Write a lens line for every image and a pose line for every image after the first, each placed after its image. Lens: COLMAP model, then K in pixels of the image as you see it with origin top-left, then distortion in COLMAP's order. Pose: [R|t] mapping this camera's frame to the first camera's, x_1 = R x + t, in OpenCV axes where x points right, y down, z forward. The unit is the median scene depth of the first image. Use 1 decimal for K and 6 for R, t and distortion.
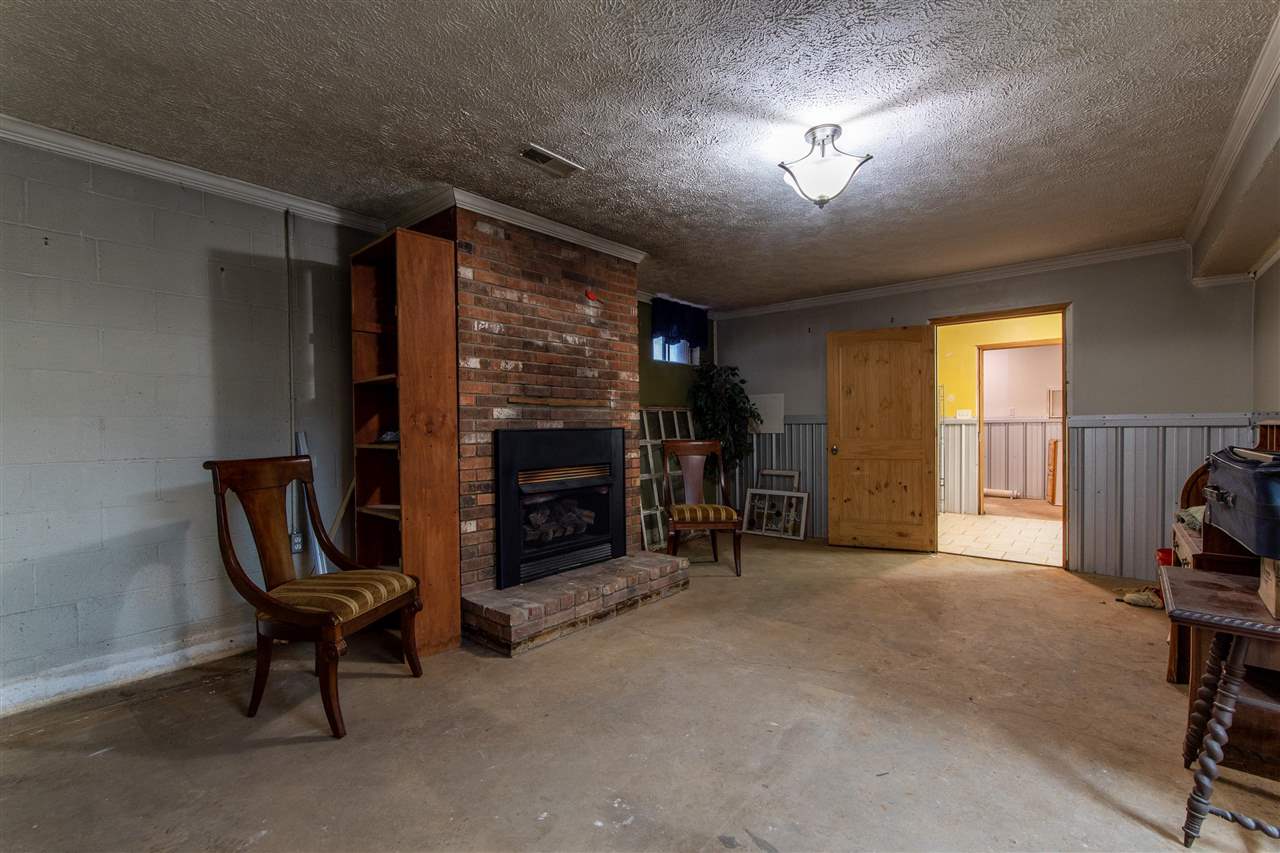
lens RADIAL K [[558.6, 0, 634.3], [0, 558.6, 431.4], [0, 0, 1]] dist [0.000595, 0.000590]
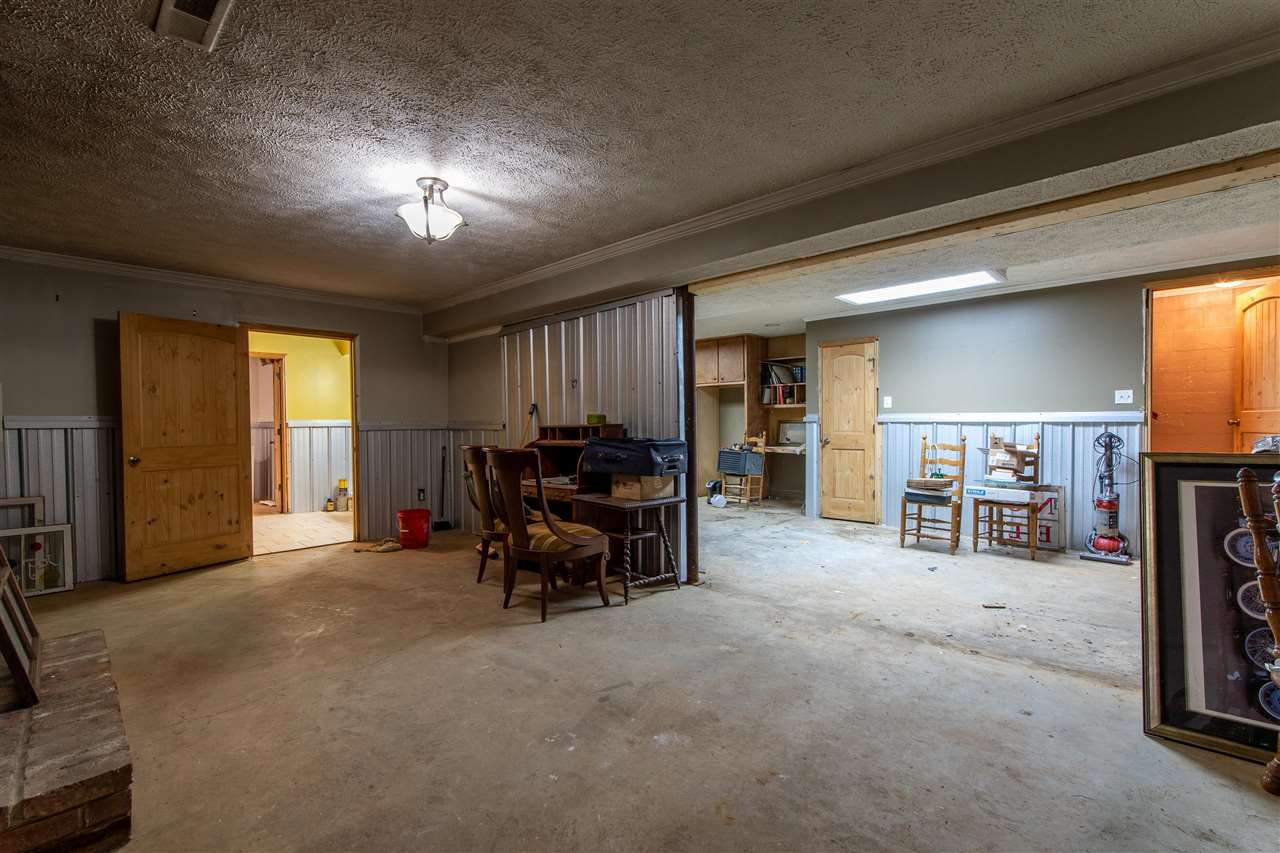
lens RADIAL K [[558.6, 0, 634.3], [0, 558.6, 429.2], [0, 0, 1]] dist [0.000595, 0.000590]
pose [[0.060368, -0.000943, 0.998176, -0.415925], [0.018620, 0.999827, -0.000182, 0.001259], [-0.998003, 0.018597, 0.060375, 0.252164]]
